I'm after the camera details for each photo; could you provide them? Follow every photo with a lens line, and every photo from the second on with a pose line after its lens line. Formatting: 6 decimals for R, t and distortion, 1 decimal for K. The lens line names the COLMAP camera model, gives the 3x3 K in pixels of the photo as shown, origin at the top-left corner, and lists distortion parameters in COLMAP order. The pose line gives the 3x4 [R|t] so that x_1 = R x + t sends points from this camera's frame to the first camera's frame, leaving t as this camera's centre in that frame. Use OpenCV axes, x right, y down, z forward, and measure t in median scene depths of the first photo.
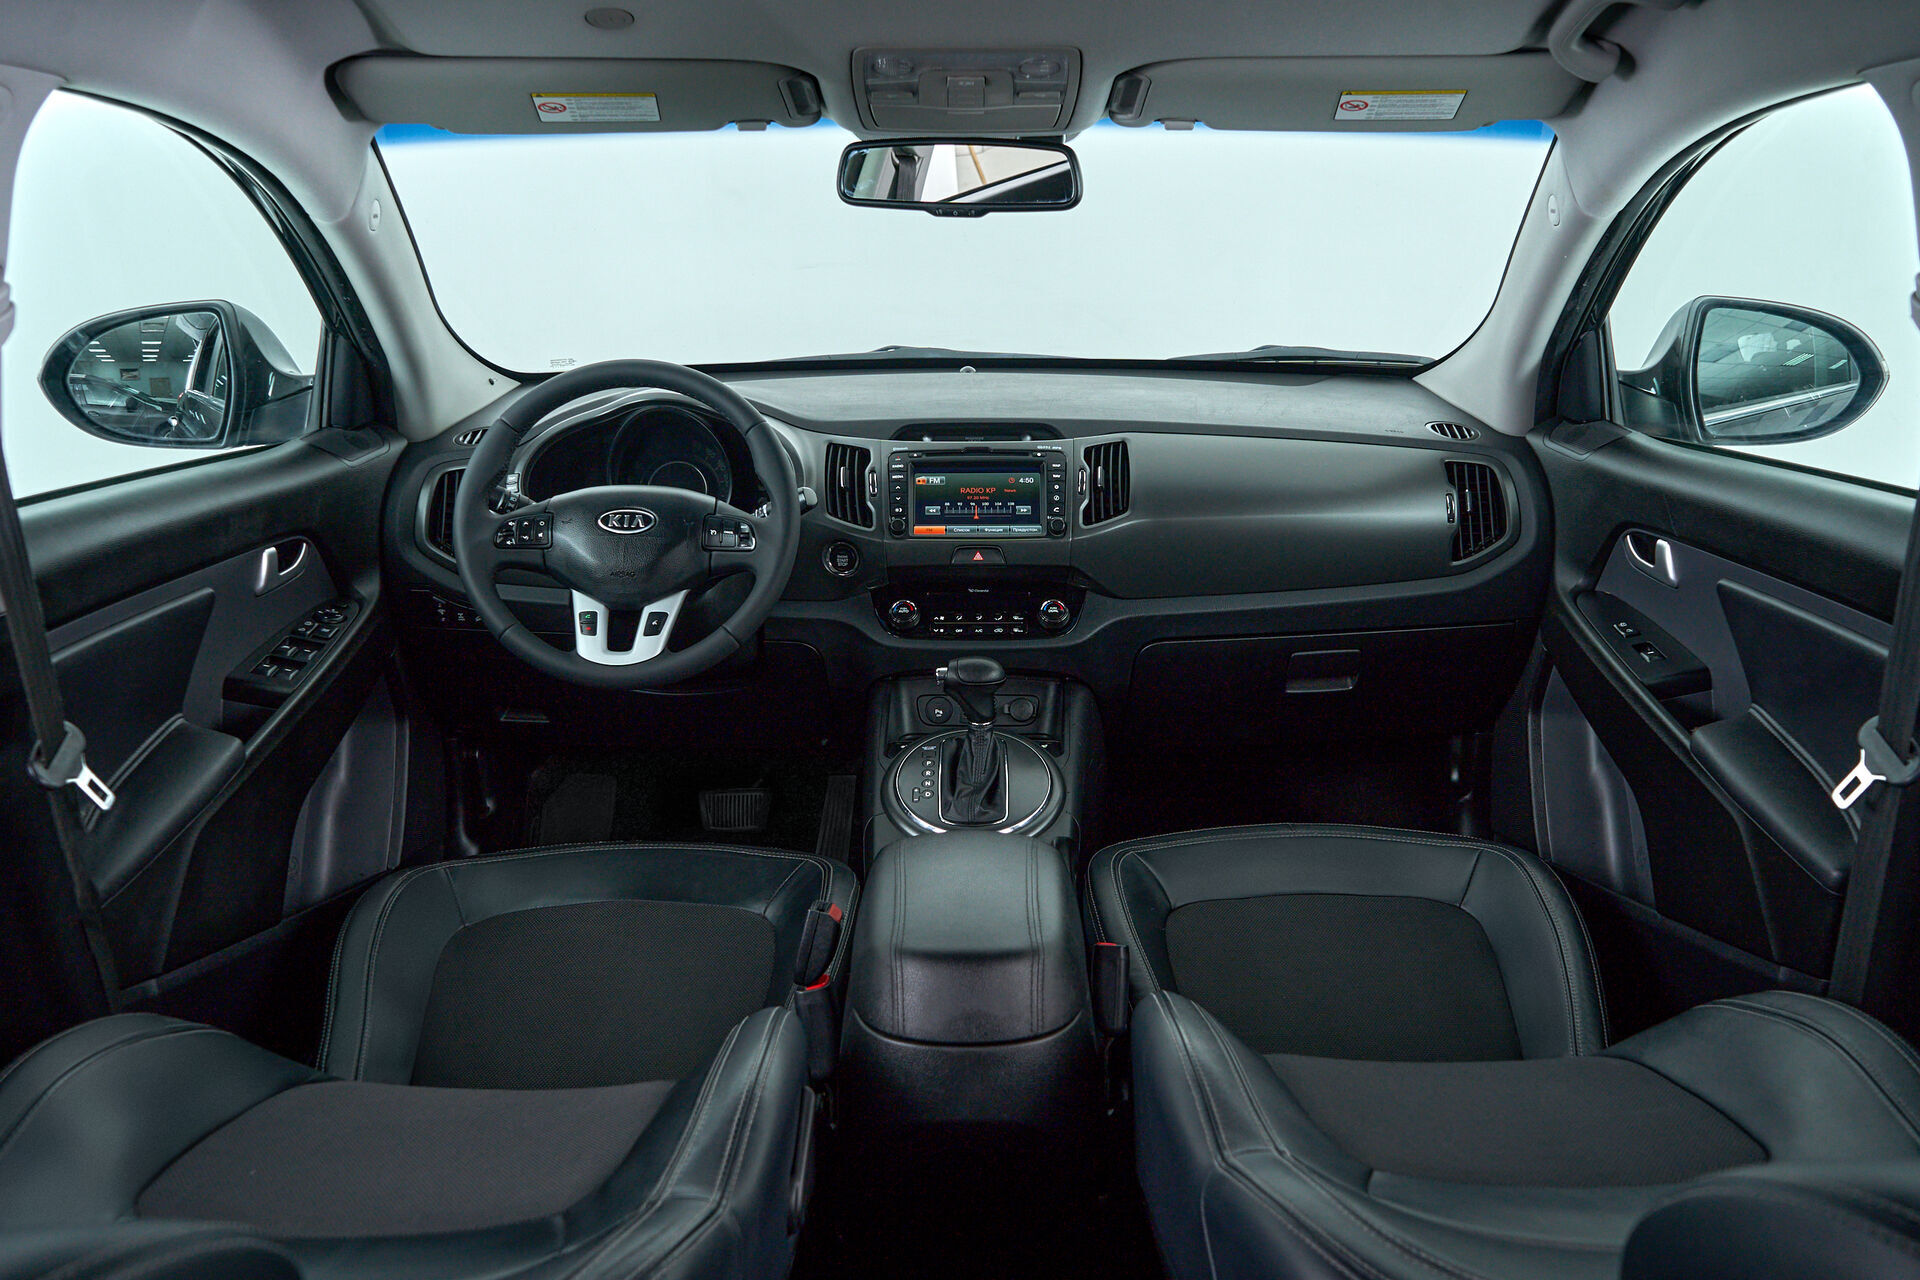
lens RADIAL K [[1563.4, 0, 960.0], [0, 1563.4, 640.0], [0, 0, 1]] dist [0.033748, -0.000481]
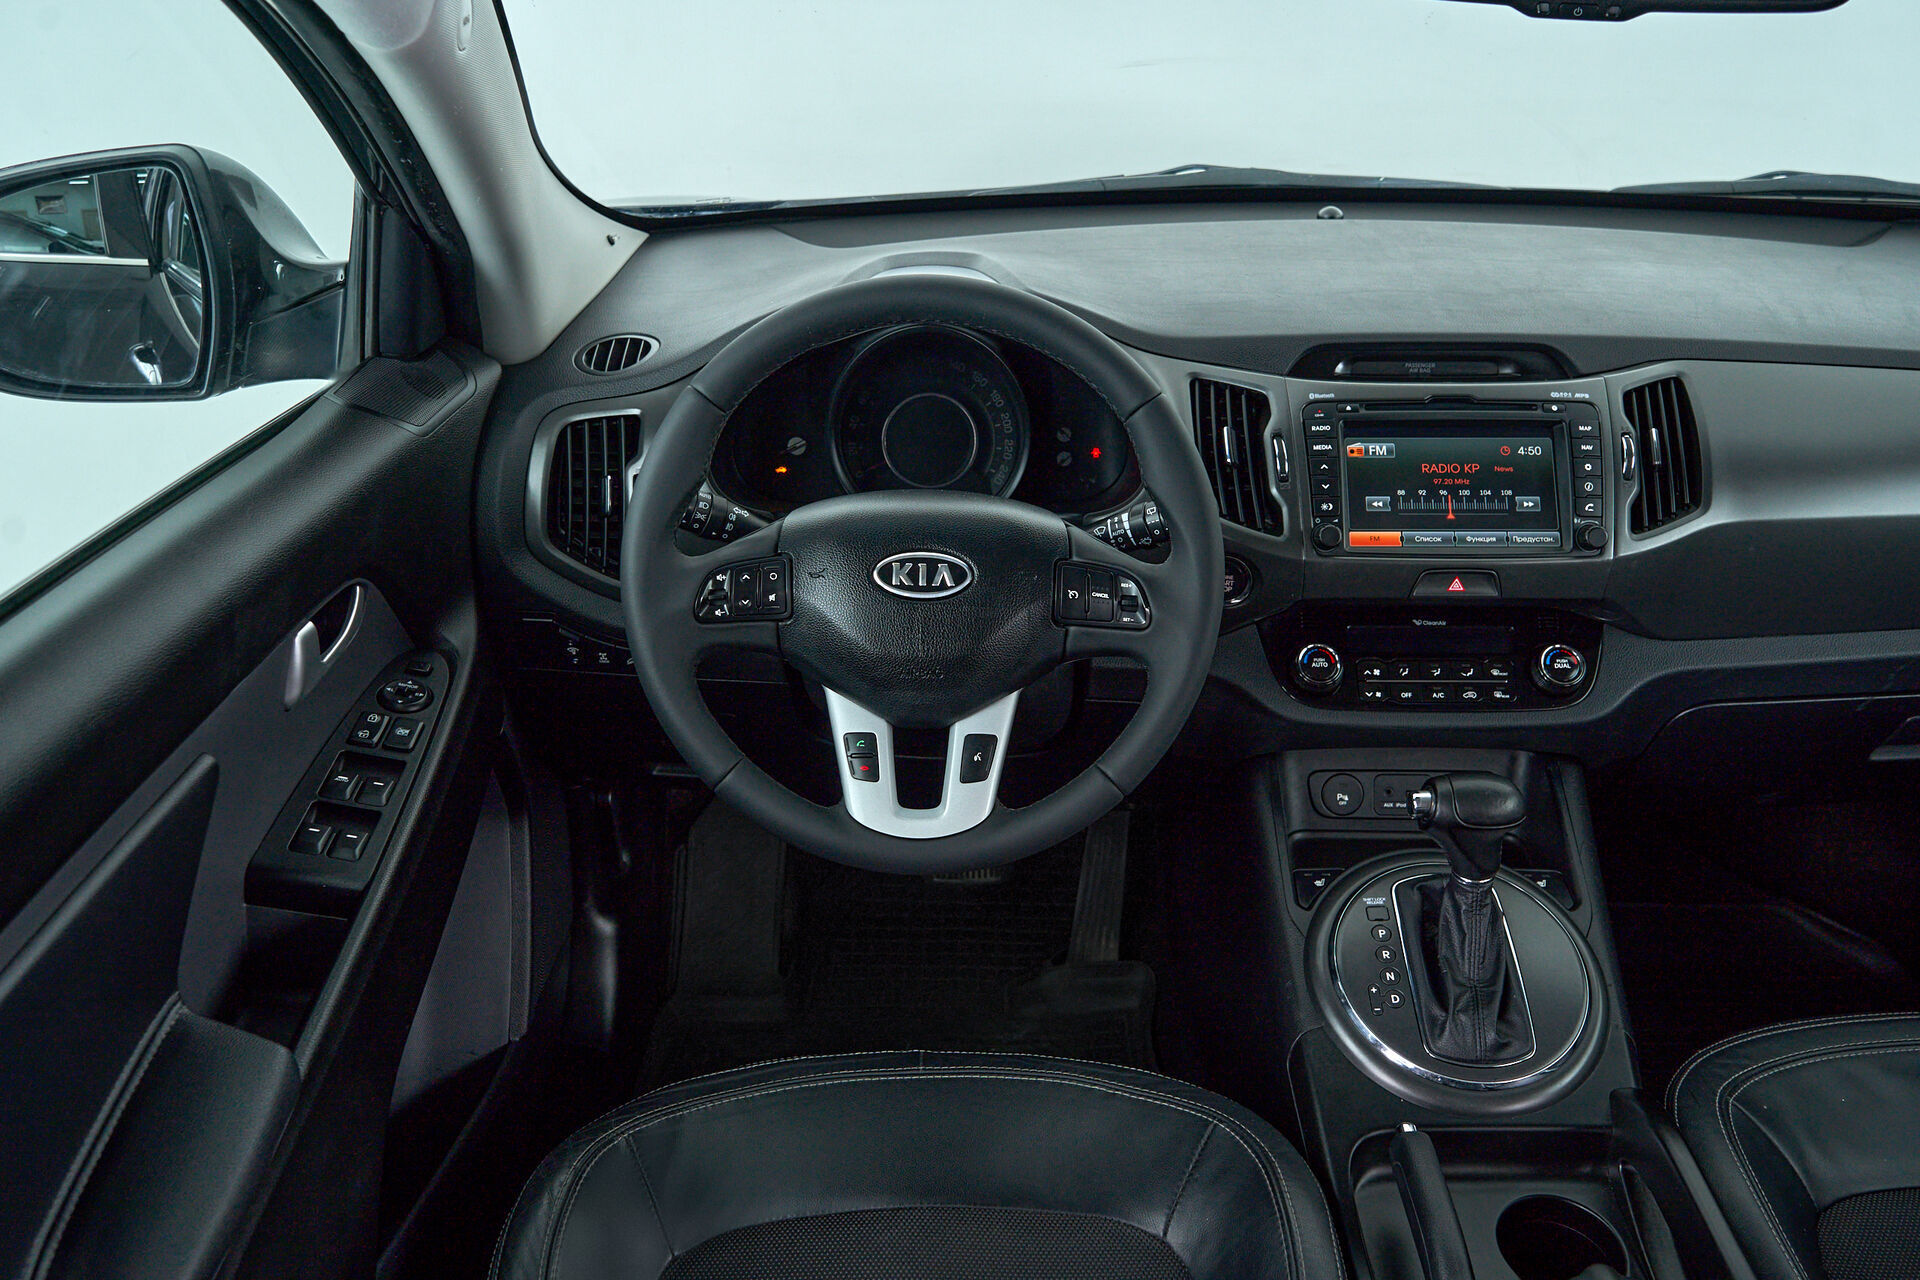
lens RADIAL K [[1551.4, 0, 960.0], [0, 1551.4, 640.0], [0, 0, 1]] dist [0.009753, 0.002224]
pose [[0.999980, 0.004618, 0.004208, -0.182078], [-0.005332, 0.981810, 0.189790, -0.144526], [-0.003256, -0.189809, 0.981816, 0.399184]]
